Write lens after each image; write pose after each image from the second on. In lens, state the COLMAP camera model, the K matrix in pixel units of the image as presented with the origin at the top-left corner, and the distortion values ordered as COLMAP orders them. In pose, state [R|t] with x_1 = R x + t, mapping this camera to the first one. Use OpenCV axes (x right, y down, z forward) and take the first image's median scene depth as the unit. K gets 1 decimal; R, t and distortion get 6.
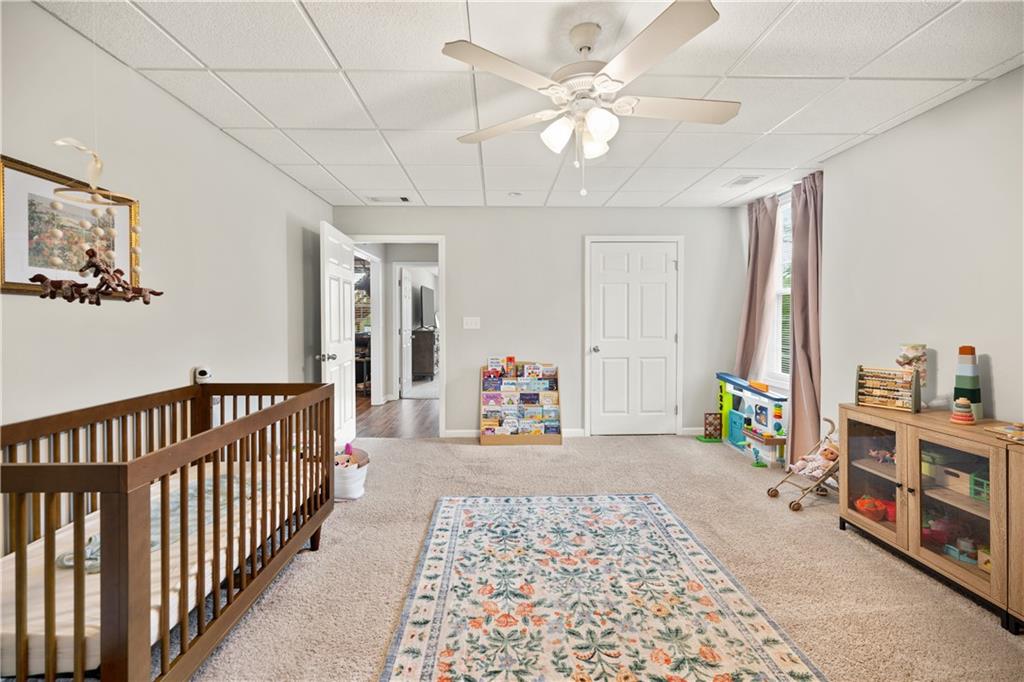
lens RADIAL K [[419.8, 0, 508.1], [0, 419.8, 318.2], [0, 0, 1]] dist [-0.003340, -0.000176]
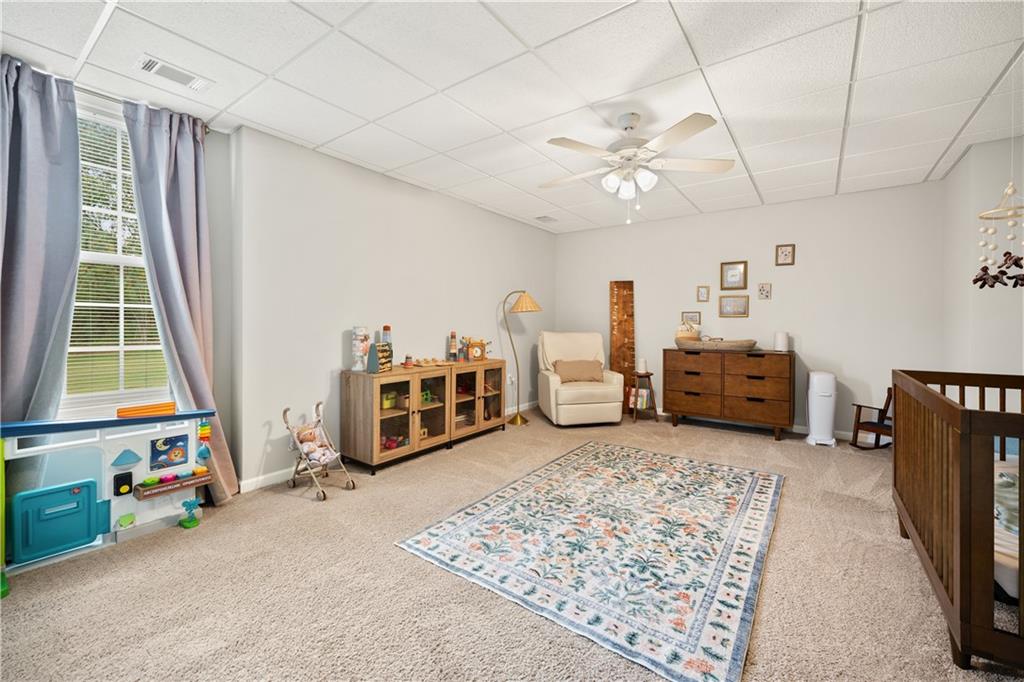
lens RADIAL K [[419.8, 0, 514.3], [0, 419.8, 330.6], [0, 0, 1]] dist [-0.003340, -0.000176]
pose [[-0.796029, -0.009945, 0.605177, -0.305911], [-0.001094, 0.999887, 0.014993, 0.059222], [-0.605258, 0.011273, -0.795950, 1.865770]]
